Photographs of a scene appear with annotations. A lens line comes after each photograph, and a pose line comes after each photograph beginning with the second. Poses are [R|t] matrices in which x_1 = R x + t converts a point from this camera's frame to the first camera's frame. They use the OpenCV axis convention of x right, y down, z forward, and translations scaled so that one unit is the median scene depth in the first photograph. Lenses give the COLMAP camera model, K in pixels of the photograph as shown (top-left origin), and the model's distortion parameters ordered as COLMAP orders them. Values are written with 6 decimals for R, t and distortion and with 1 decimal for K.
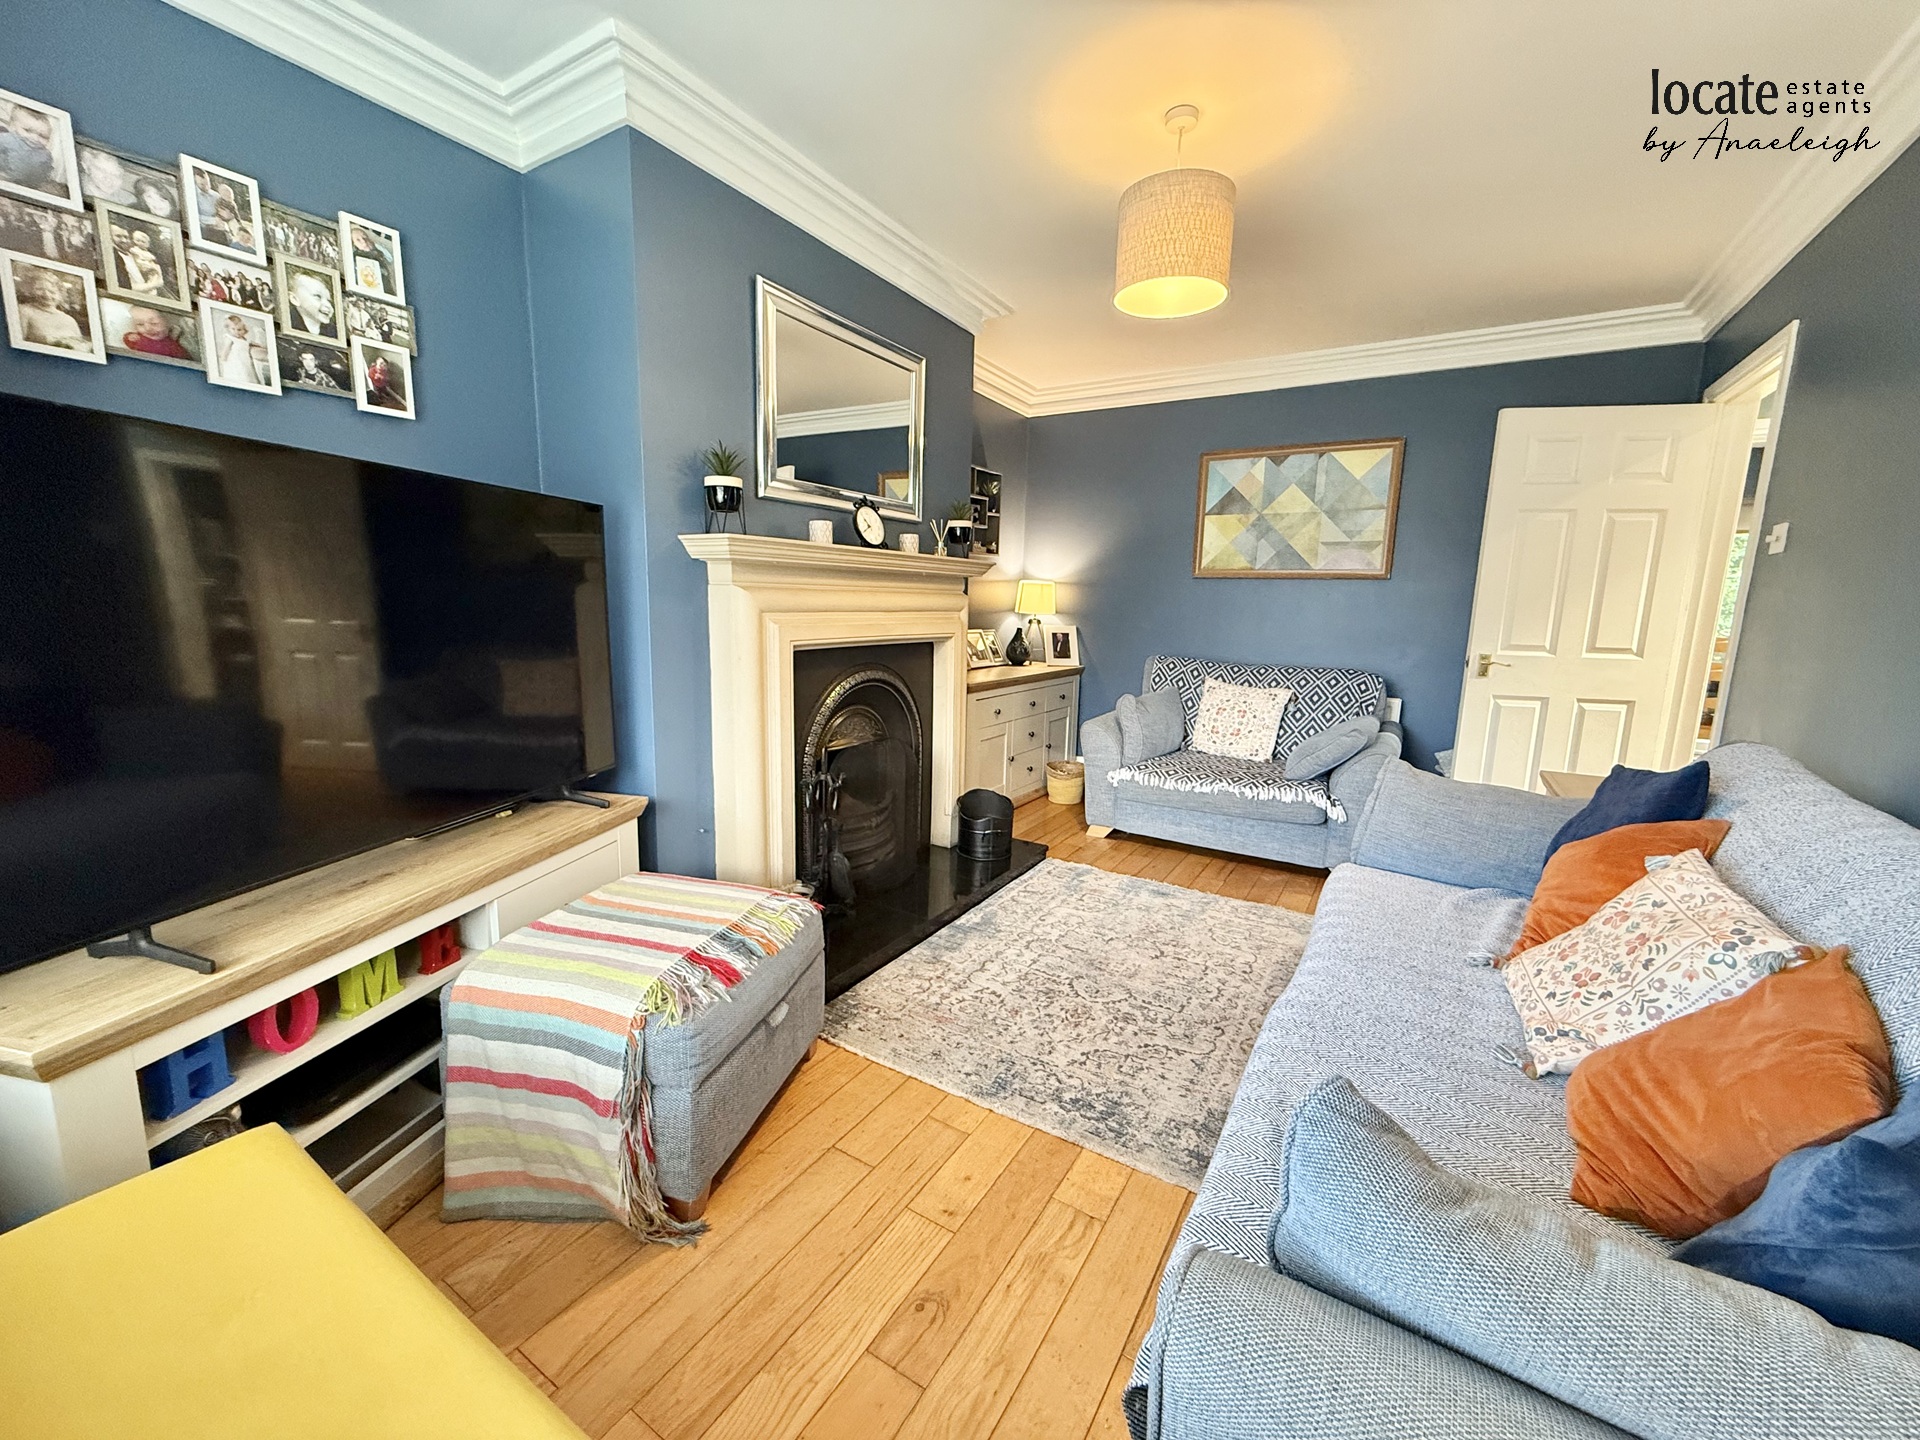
lens RADIAL K [[760.3, 0, 956.8], [0, 760.3, 715.8], [0, 0, 1]] dist [0.000138, 0.000005]
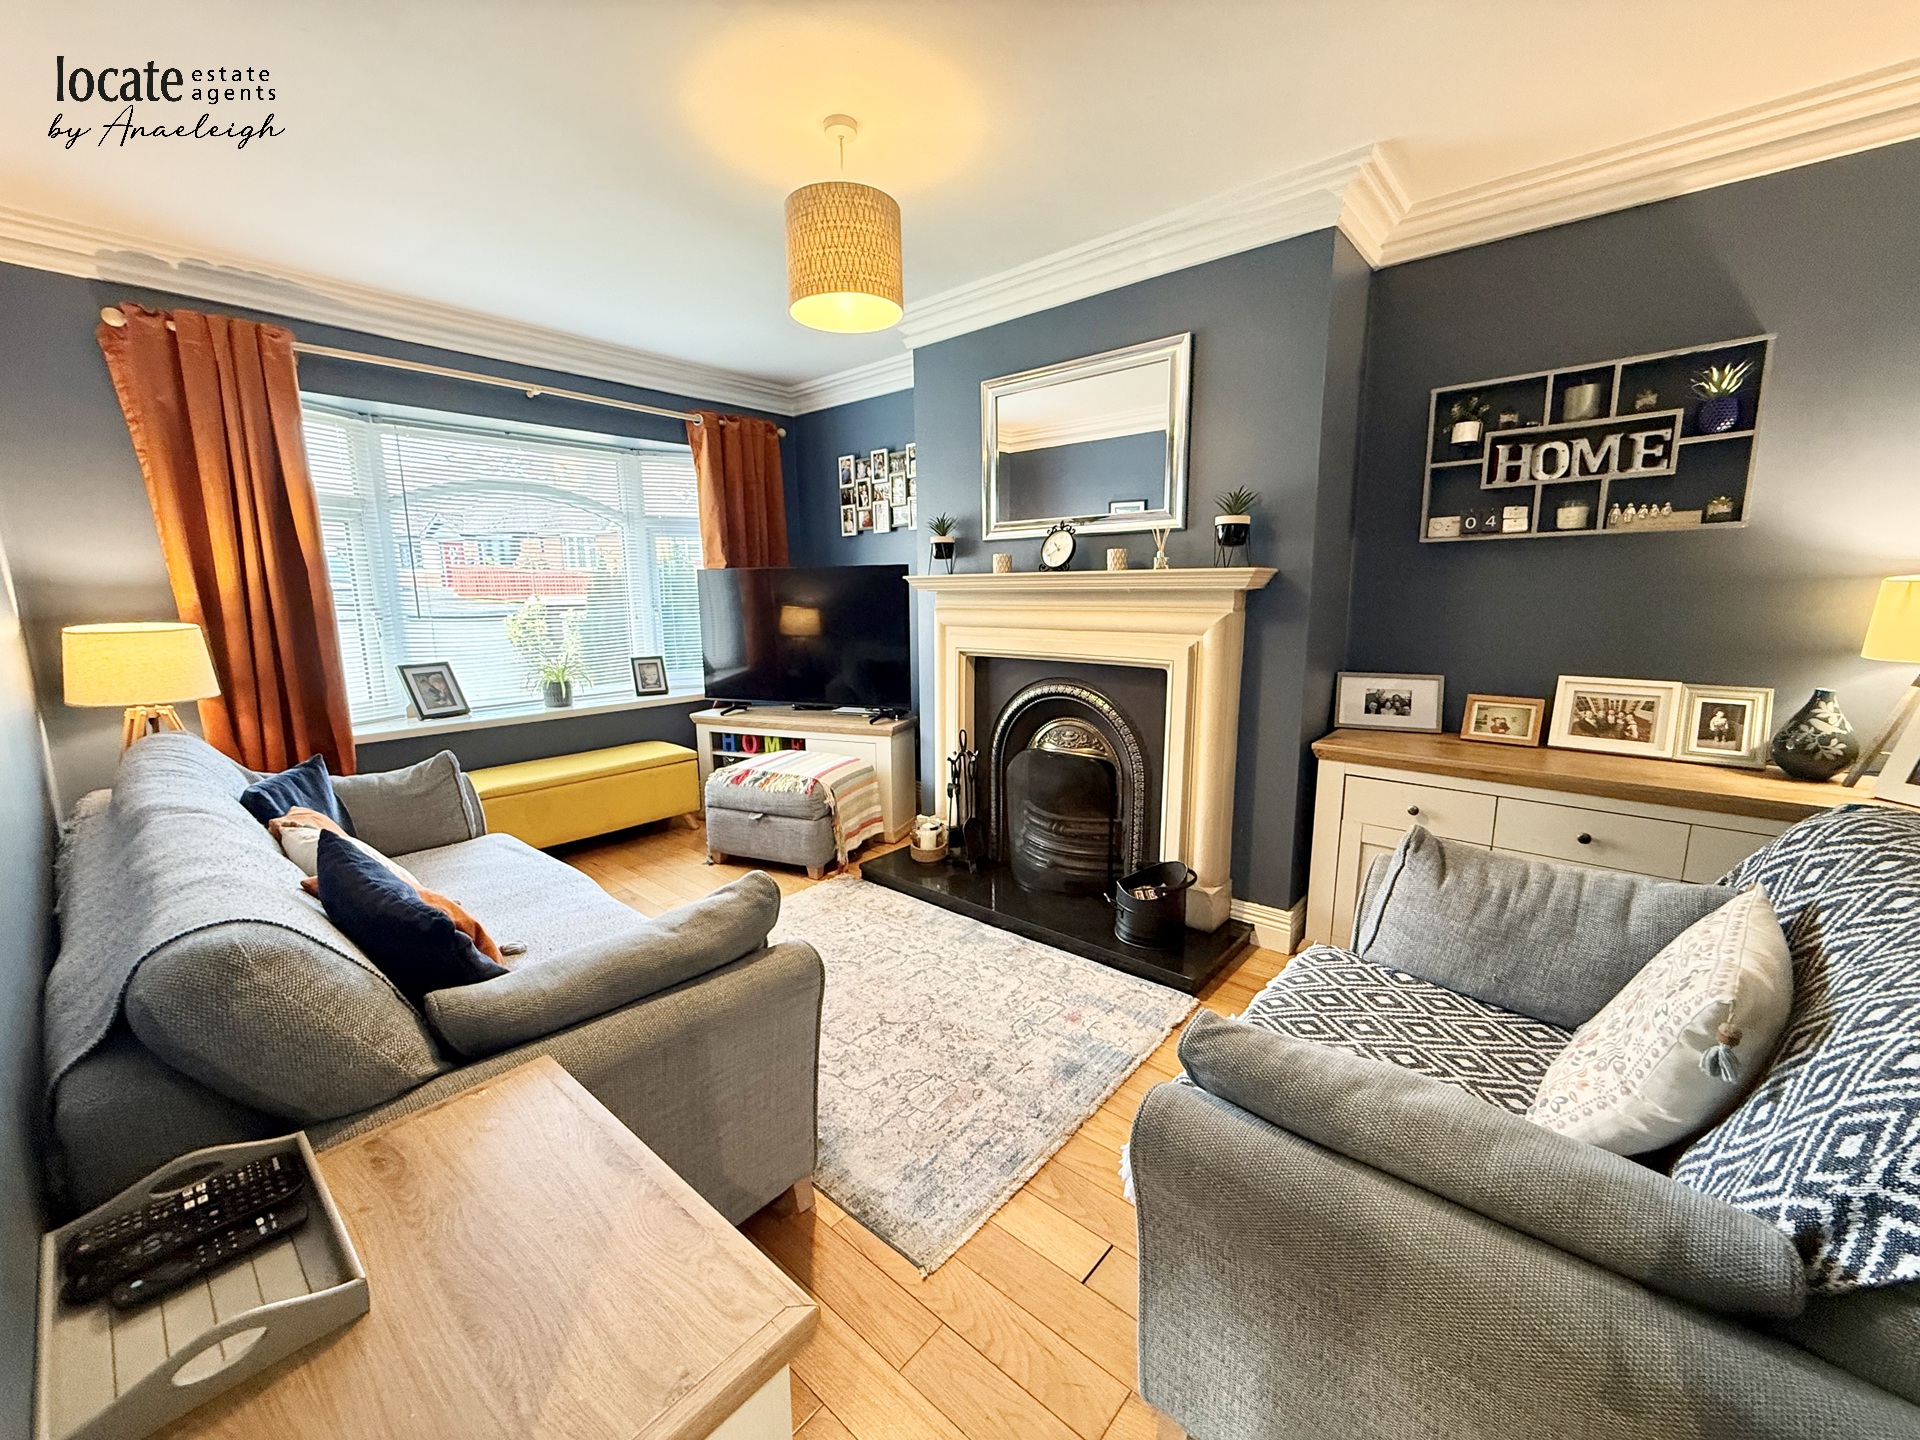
lens RADIAL K [[760.3, 0, 951.2], [0, 760.3, 715.8], [0, 0, 1]] dist [0.000138, 0.000005]
pose [[-0.170826, 0.135998, -0.975870, 0.956003], [-0.150964, 0.975122, 0.162320, -0.166287], [0.973667, 0.175050, -0.146045, 1.021323]]
